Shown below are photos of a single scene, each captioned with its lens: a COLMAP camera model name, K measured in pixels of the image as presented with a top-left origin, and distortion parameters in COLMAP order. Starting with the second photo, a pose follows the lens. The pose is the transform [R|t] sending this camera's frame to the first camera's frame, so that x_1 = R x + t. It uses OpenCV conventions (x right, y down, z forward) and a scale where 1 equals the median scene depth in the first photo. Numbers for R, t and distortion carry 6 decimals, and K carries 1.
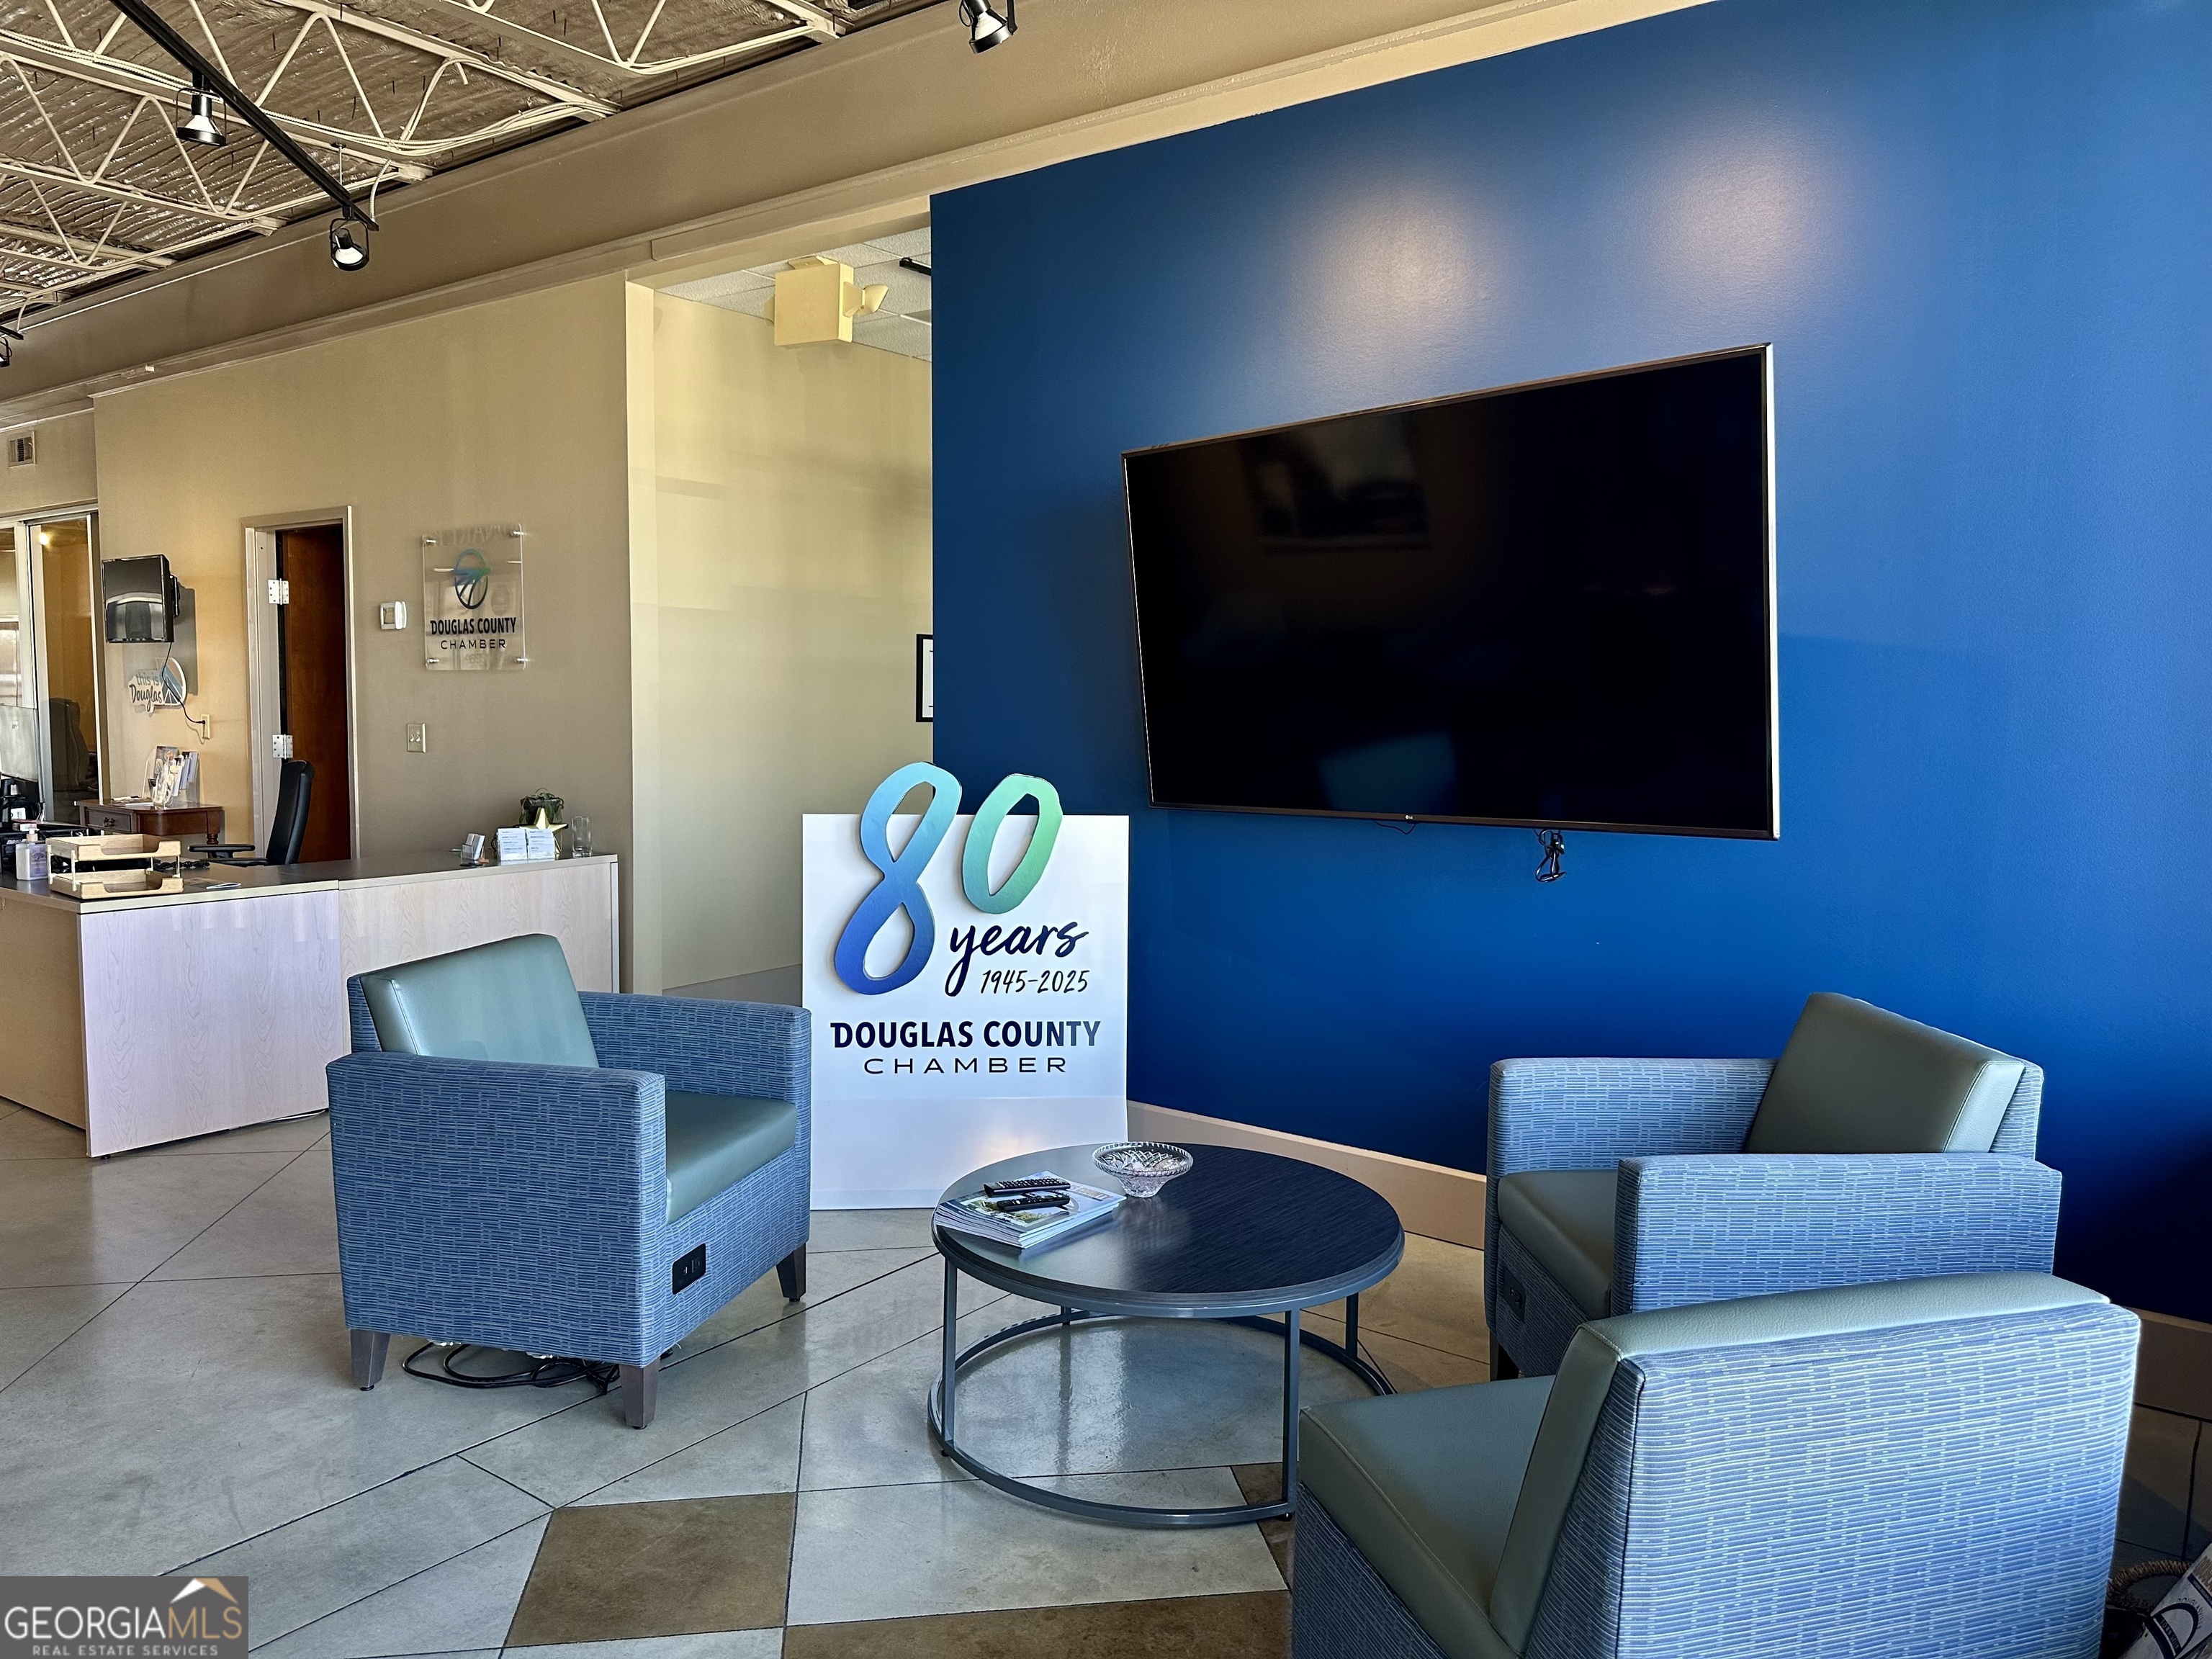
lens RADIAL K [[1566.8, 0, 1103.9], [0, 1566.8, 821.8], [0, 0, 1]] dist [0.018830, -0.025443]
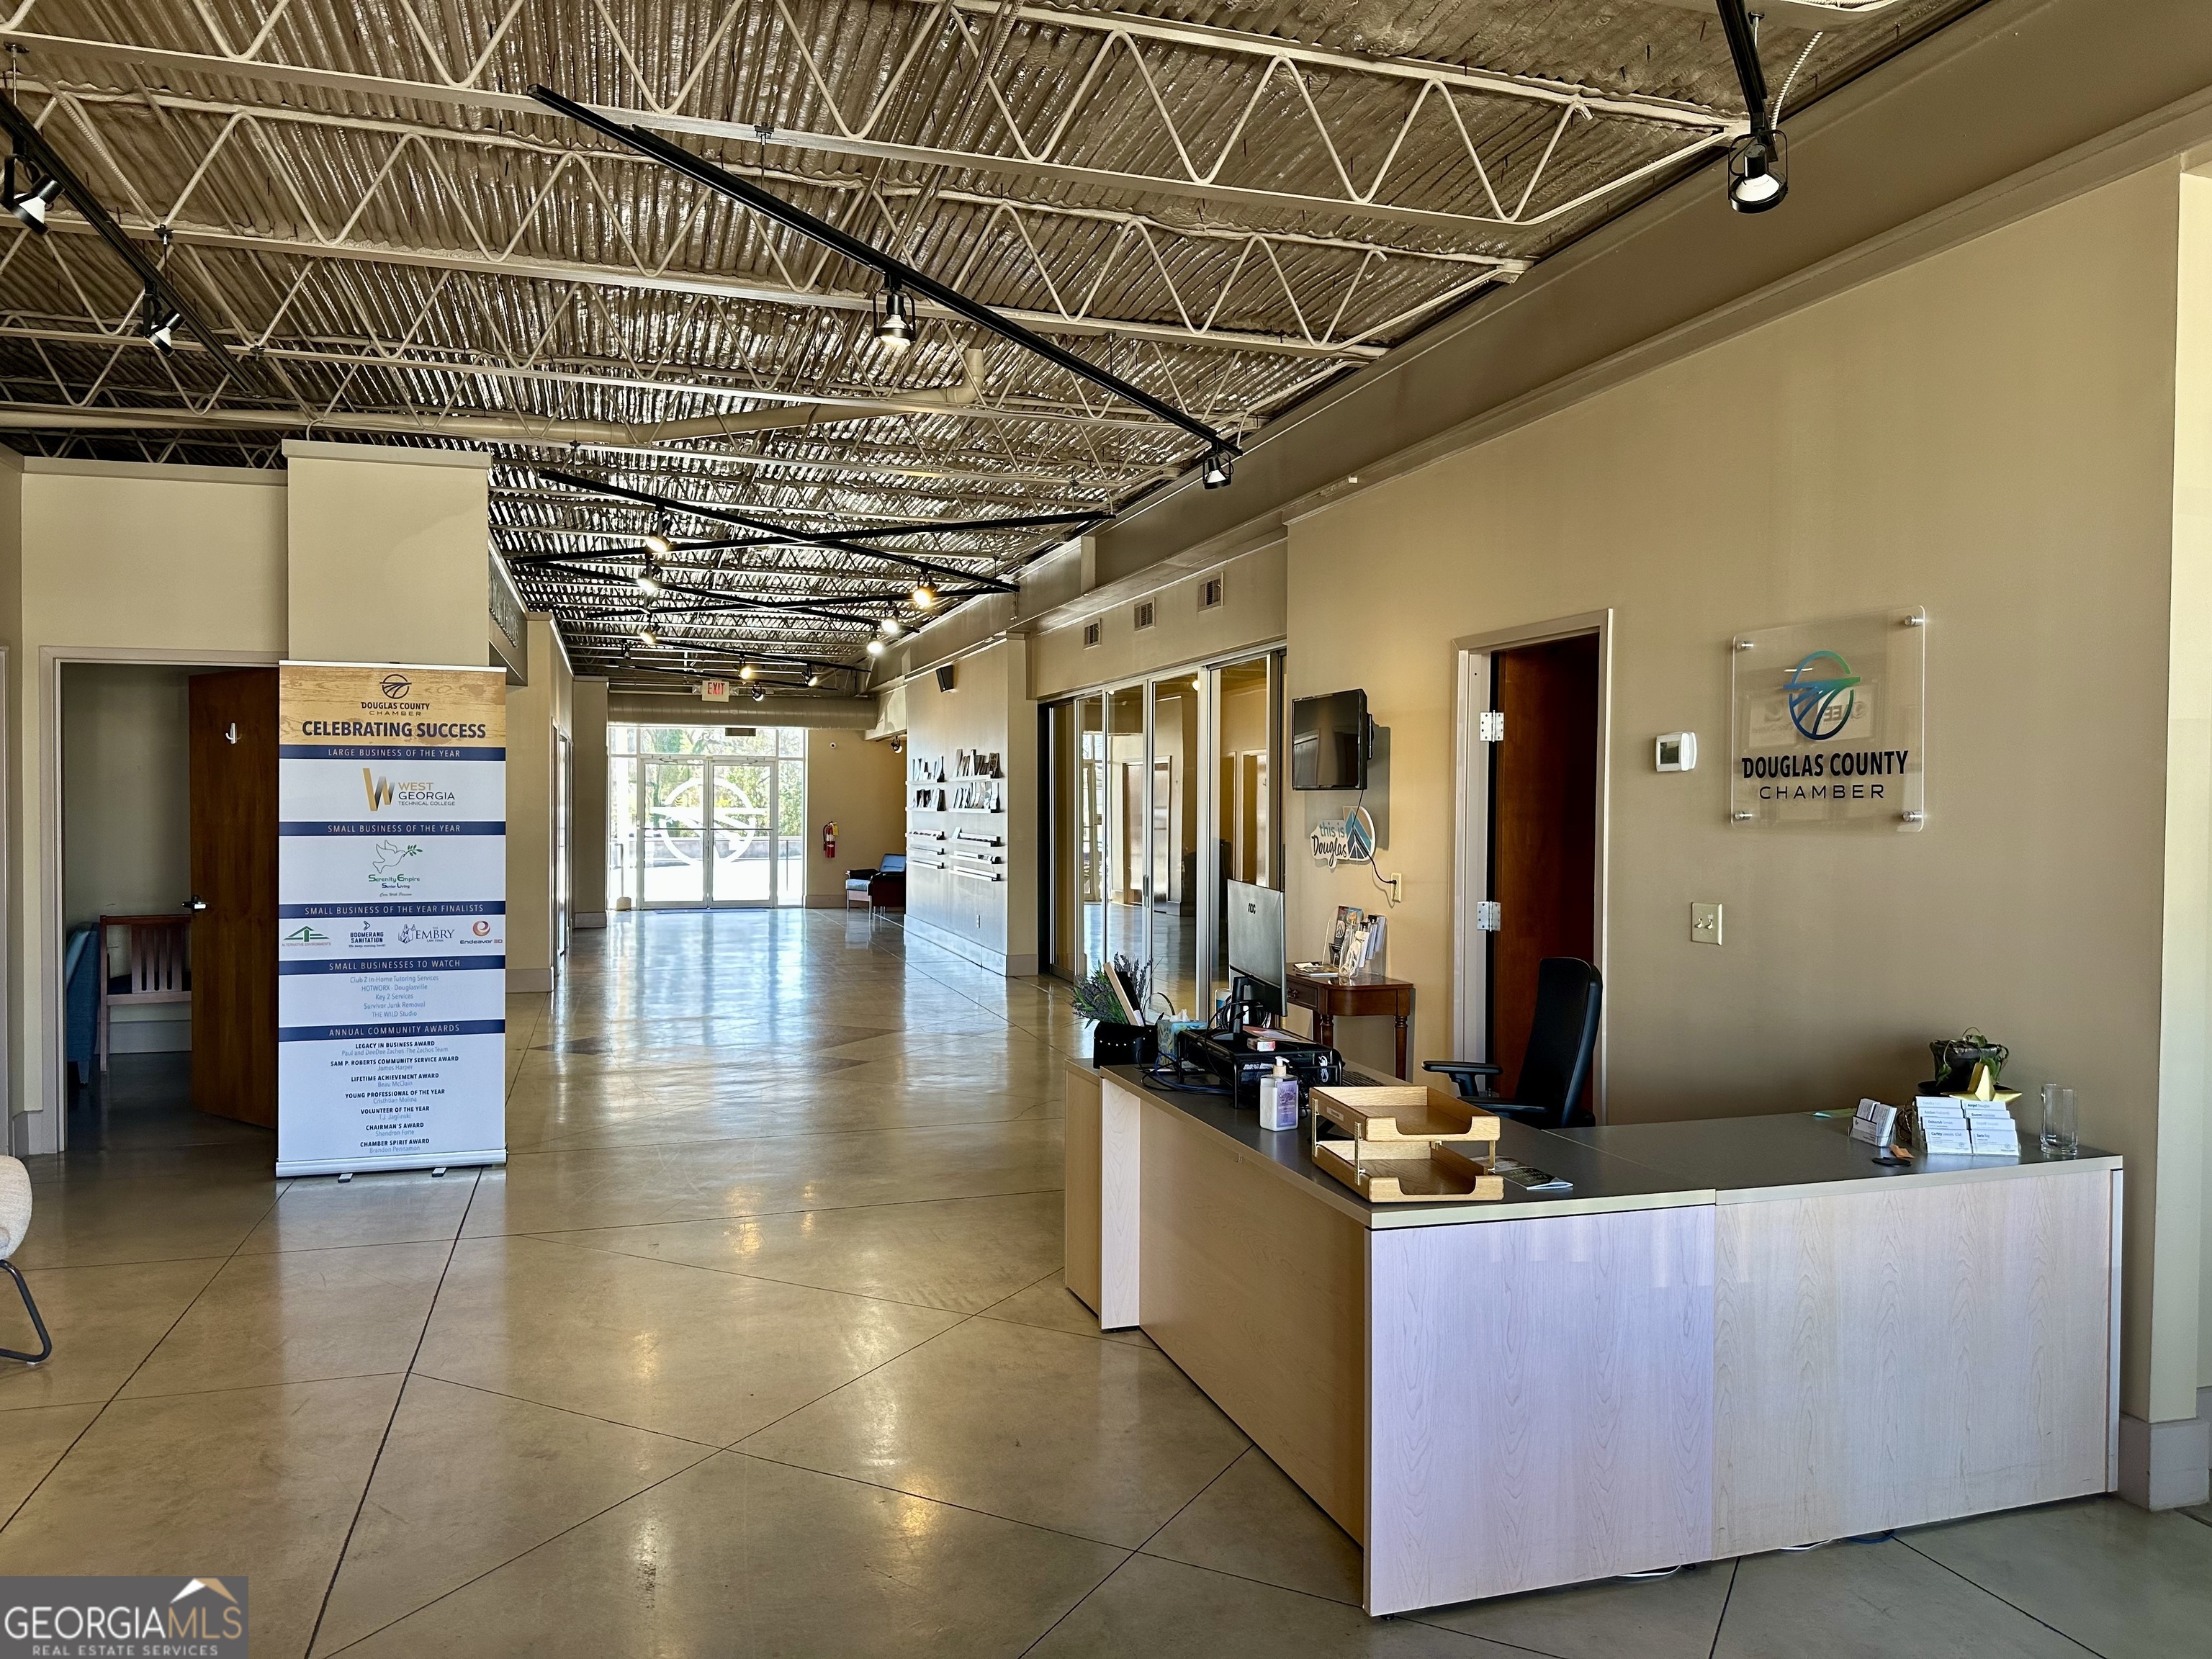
lens RADIAL K [[1566.8, 0, 1106.9], [0, 1566.8, 831.1], [0, 0, 1]] dist [0.018830, -0.025443]
pose [[0.808137, 0.003467, -0.588985, -0.233147], [-0.046790, 0.997200, -0.058330, -0.039981], [0.587134, 0.074697, 0.806036, 0.262109]]
